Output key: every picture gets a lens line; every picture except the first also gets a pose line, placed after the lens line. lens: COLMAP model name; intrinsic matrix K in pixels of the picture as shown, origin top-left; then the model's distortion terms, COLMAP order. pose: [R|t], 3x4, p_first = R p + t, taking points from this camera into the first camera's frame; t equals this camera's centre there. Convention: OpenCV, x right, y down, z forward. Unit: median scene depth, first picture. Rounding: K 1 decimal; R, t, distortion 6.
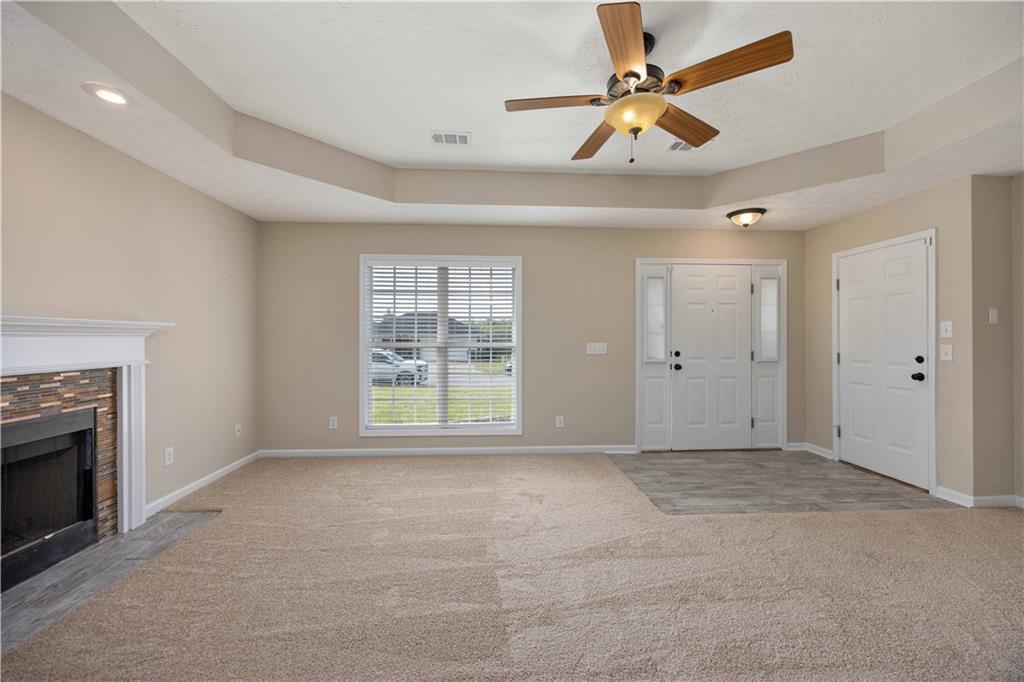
lens RADIAL K [[393.9, 0, 512.2], [0, 393.9, 335.3], [0, 0, 1]] dist [-0.003347, -0.000131]
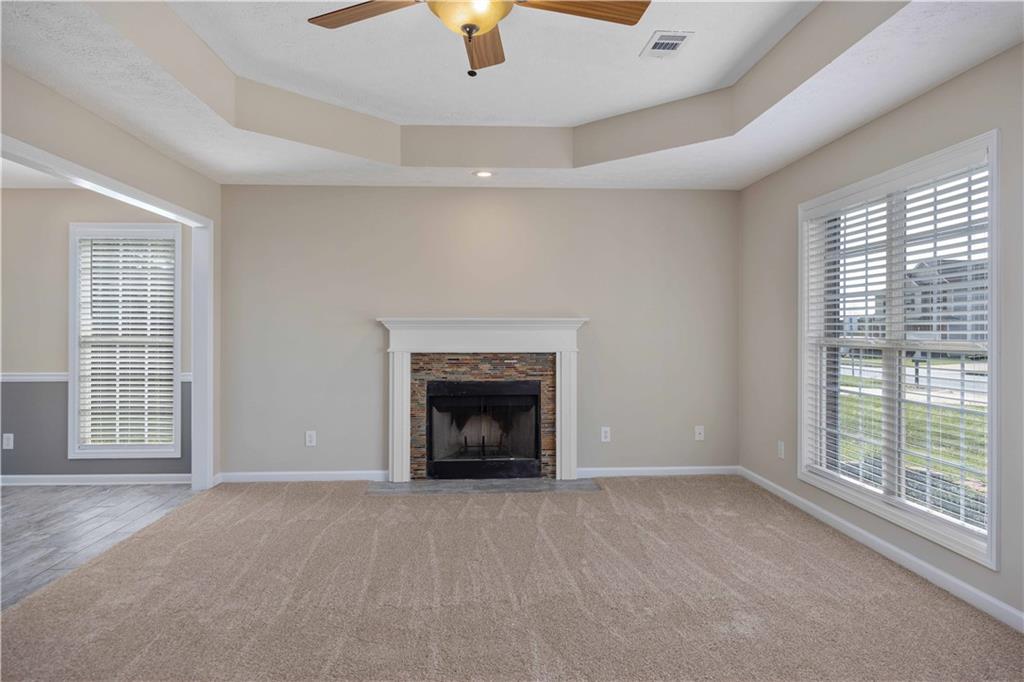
lens RADIAL K [[629.3, 0, 491.4], [0, 629.3, 324.1], [0, 0, 1]] dist [-0.005953, 0.001326]
pose [[-0.008577, -0.006417, -0.999943, 0.847975], [0.009410, 0.999935, -0.006497, -0.002393], [0.999919, -0.009465, -0.008516, 0.612073]]
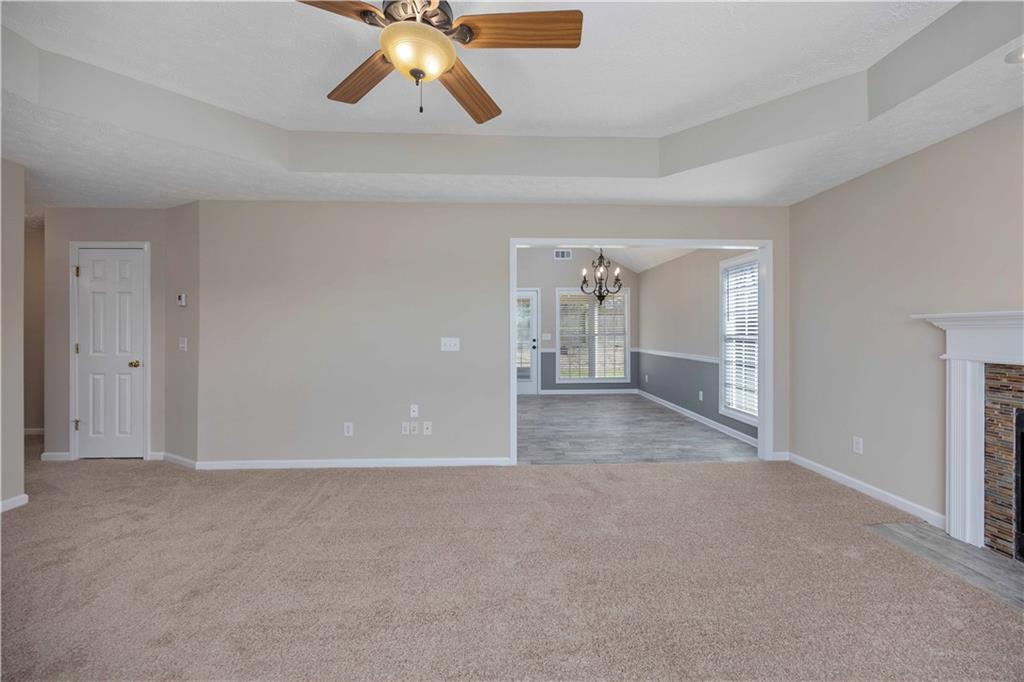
lens RADIAL K [[393.9, 0, 513.0], [0, 393.9, 330.1], [0, 0, 1]] dist [-0.003347, -0.000131]
pose [[-0.999994, 0.002669, 0.002165, 0.082836], [0.002641, 0.999915, -0.012788, 0.007792], [-0.002199, -0.012783, -0.999916, 1.078573]]
